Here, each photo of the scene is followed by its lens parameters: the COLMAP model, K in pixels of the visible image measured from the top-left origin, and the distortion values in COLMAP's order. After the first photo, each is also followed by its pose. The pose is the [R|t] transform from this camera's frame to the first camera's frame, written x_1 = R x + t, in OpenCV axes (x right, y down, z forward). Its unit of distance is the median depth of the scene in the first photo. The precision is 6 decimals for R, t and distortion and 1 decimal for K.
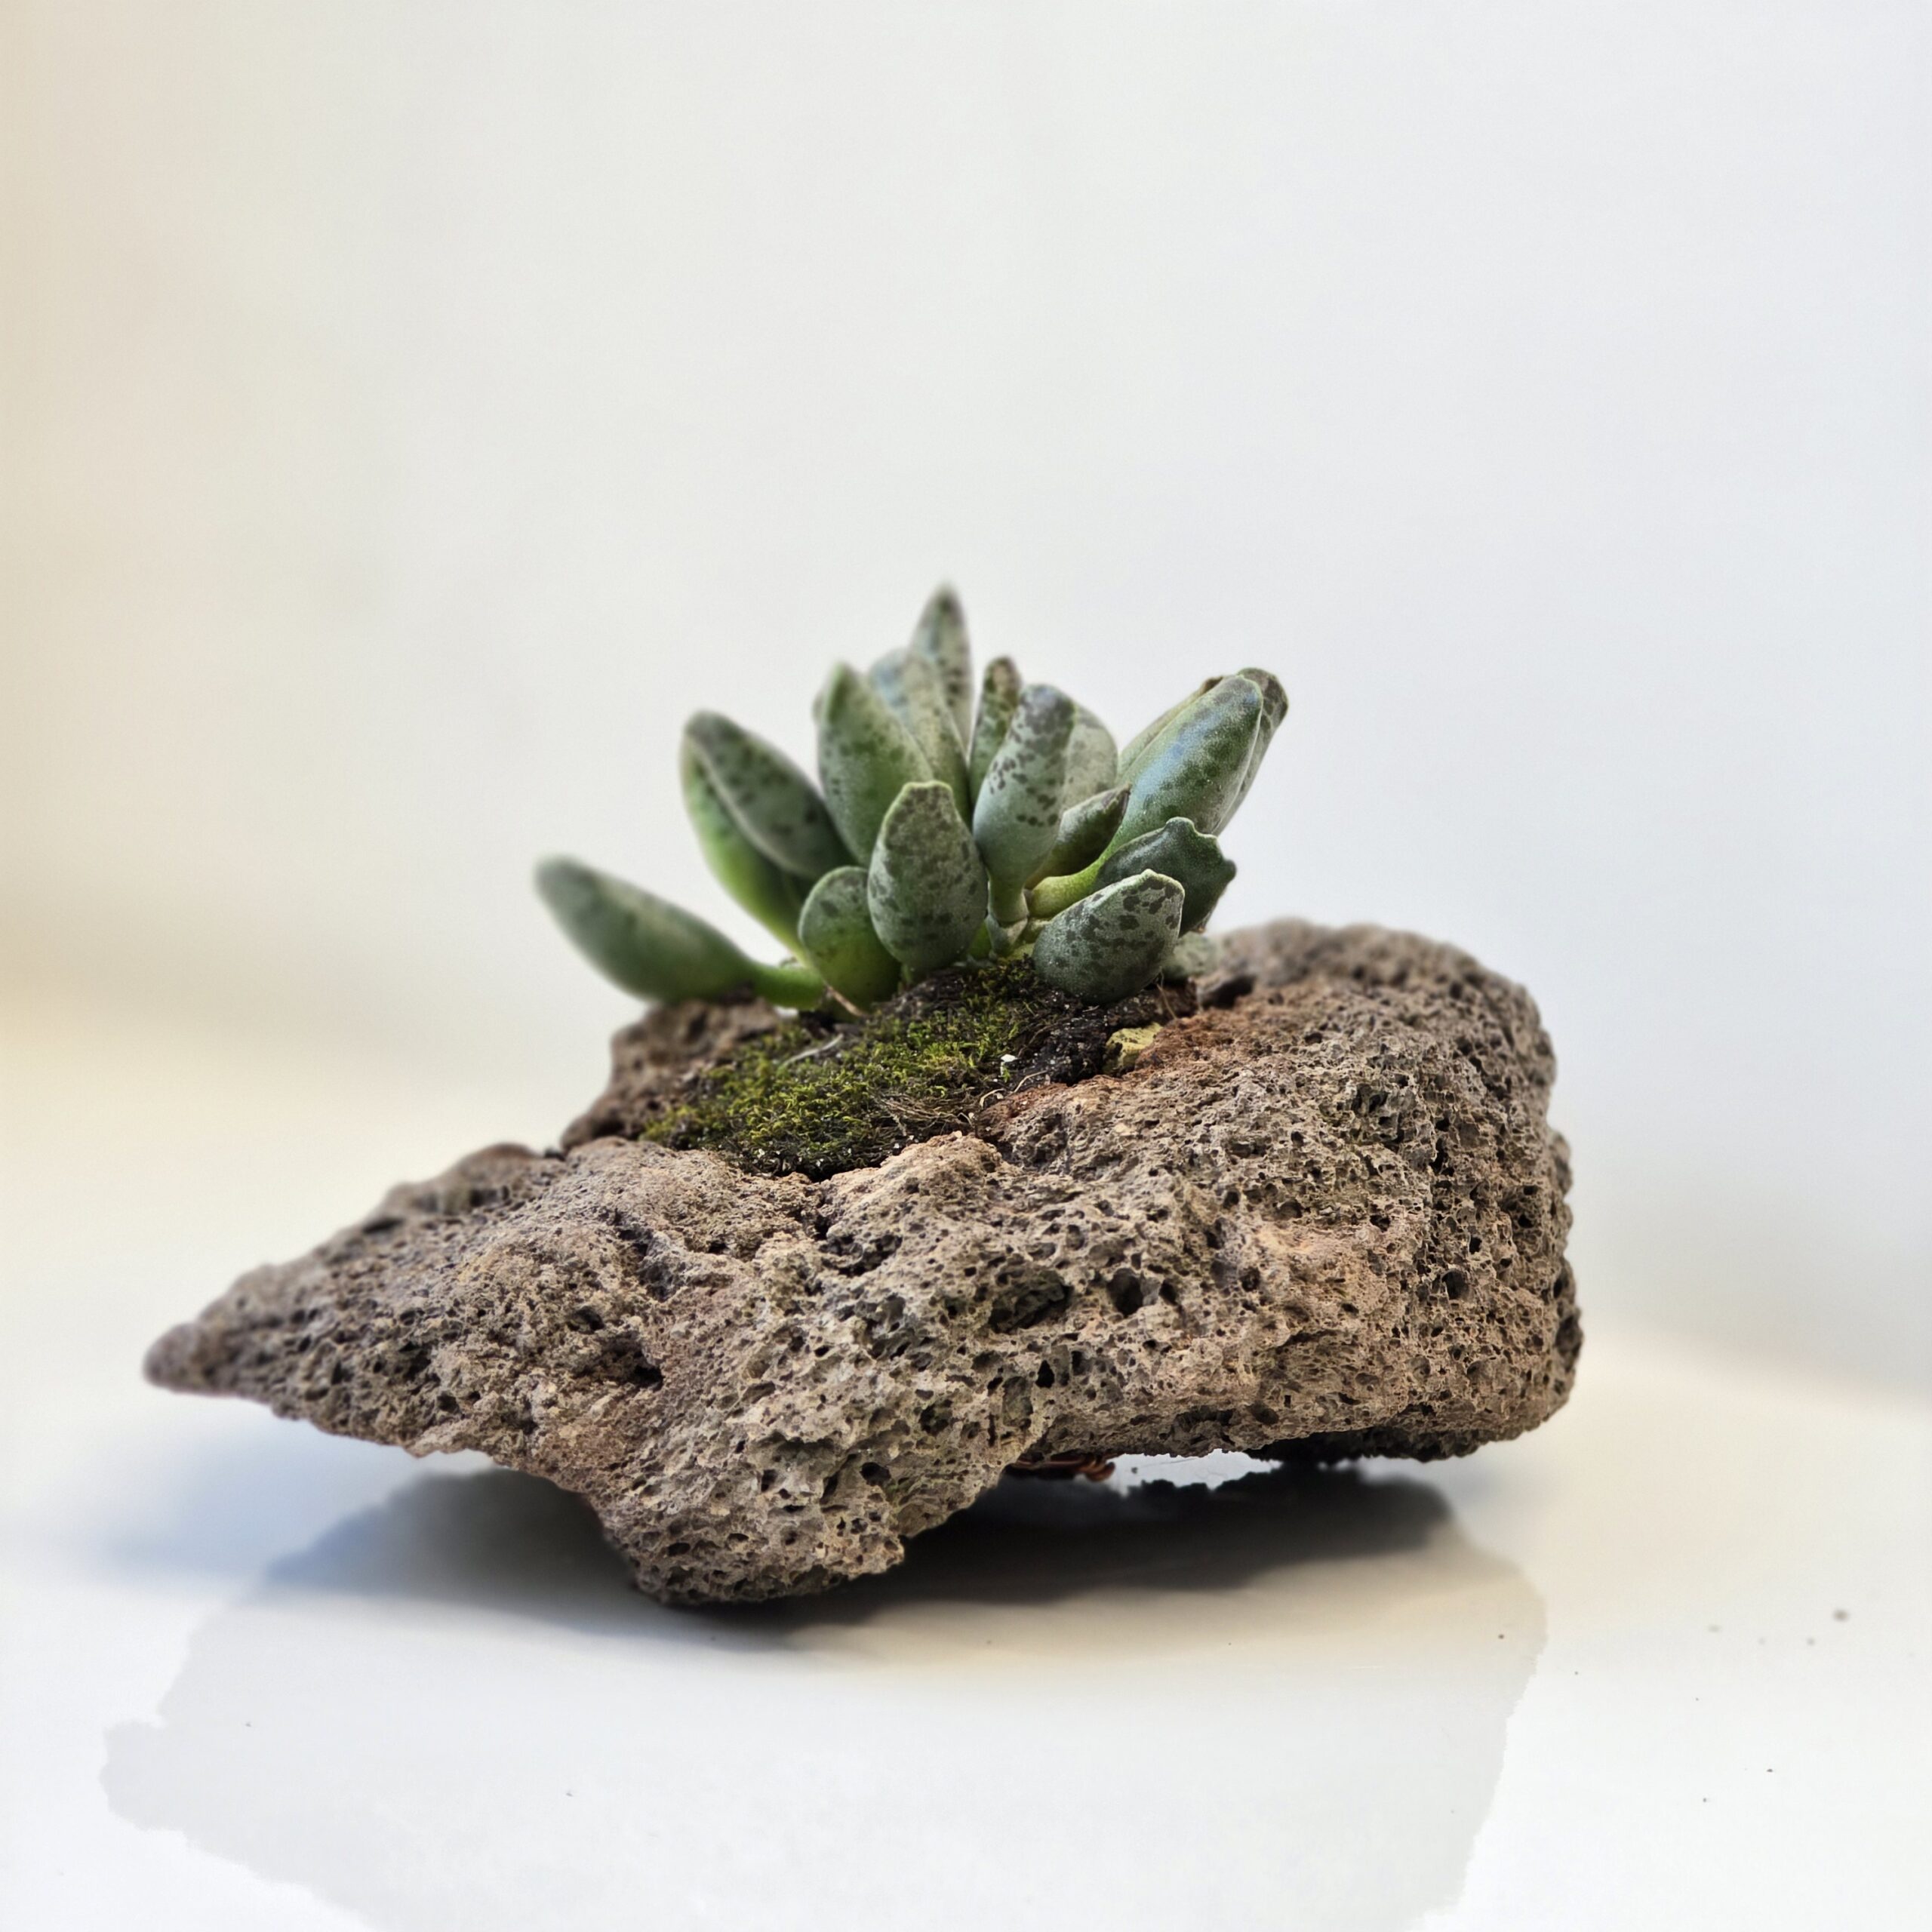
lens RADIAL K [[8751.1, 0, 966.0], [0, 8751.1, 966.0], [0, 0, 1]] dist [0.275592, -1.890579]
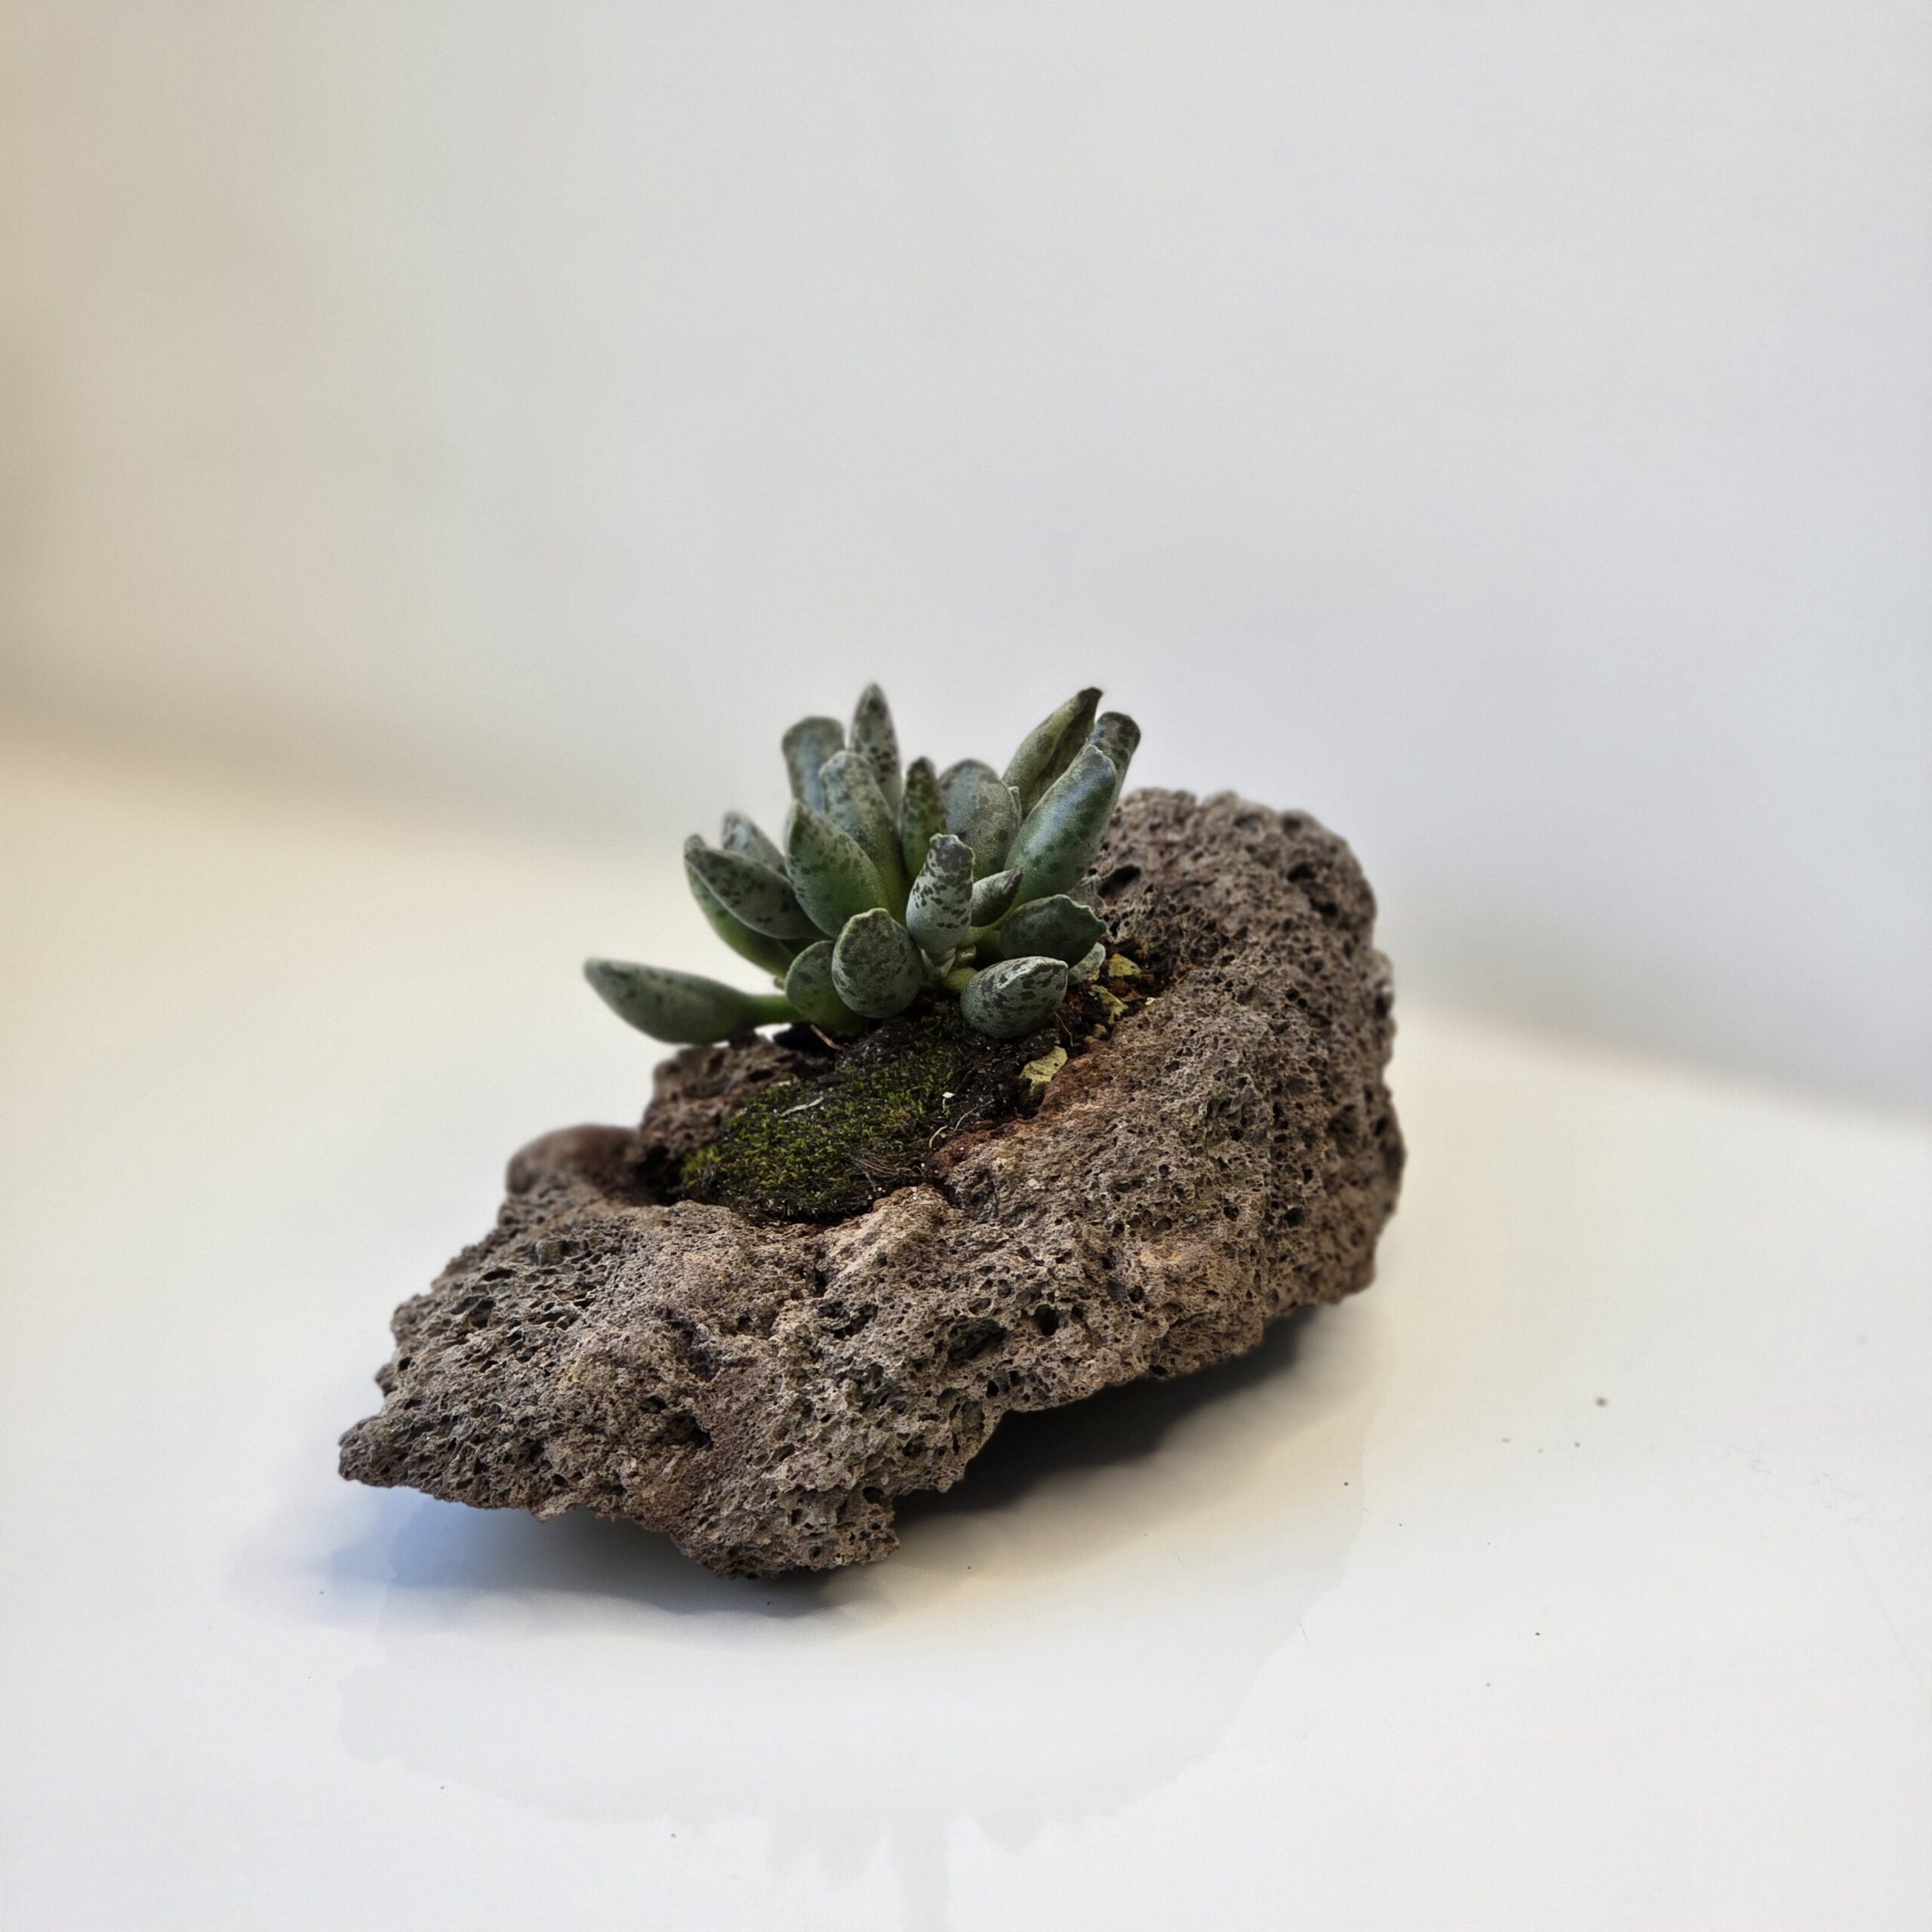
lens RADIAL K [[8751.1, 0, 966.0], [0, 8751.1, 966.0], [0, 0, 1]] dist [0.275592, -1.890579]
pose [[0.995768, -0.085920, -0.032628, 0.054932], [0.091497, 0.960227, 0.263805, -0.374933], [0.008664, -0.265674, 0.964024, -0.299164]]
